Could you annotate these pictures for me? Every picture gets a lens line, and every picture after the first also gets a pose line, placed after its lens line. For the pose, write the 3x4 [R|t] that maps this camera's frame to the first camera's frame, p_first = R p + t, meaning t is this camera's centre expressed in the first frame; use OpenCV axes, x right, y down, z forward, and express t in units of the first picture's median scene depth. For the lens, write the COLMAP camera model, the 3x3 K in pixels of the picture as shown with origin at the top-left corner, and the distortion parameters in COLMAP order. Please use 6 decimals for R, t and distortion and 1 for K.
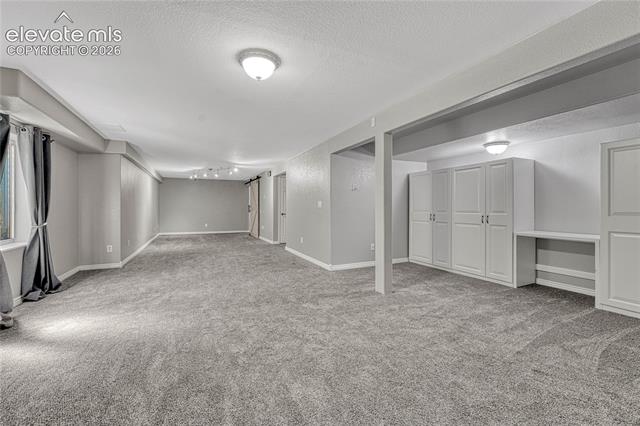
lens RADIAL K [[265.9, 0, 317.6], [0, 265.9, 212.8], [0, 0, 1]] dist [-0.011686, 0.000617]
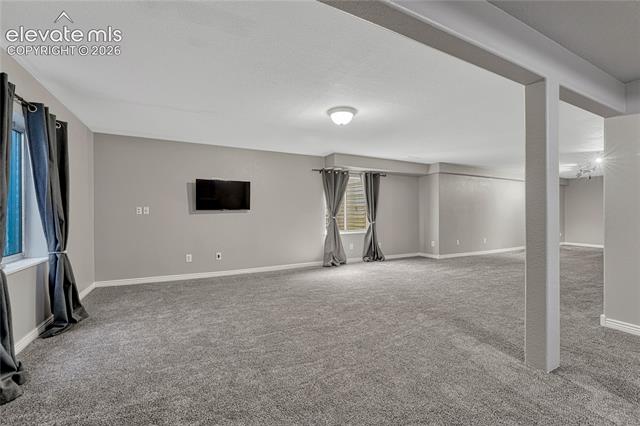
lens RADIAL K [[265.9, 0, 317.6], [0, 265.9, 212.8], [0, 0, 1]] dist [-0.011686, 0.000617]
pose [[0.025304, -0.007902, -0.999649, 0.788728], [-0.016804, 0.999824, -0.008329, -0.002138], [0.999539, 0.017009, 0.025167, 0.526386]]
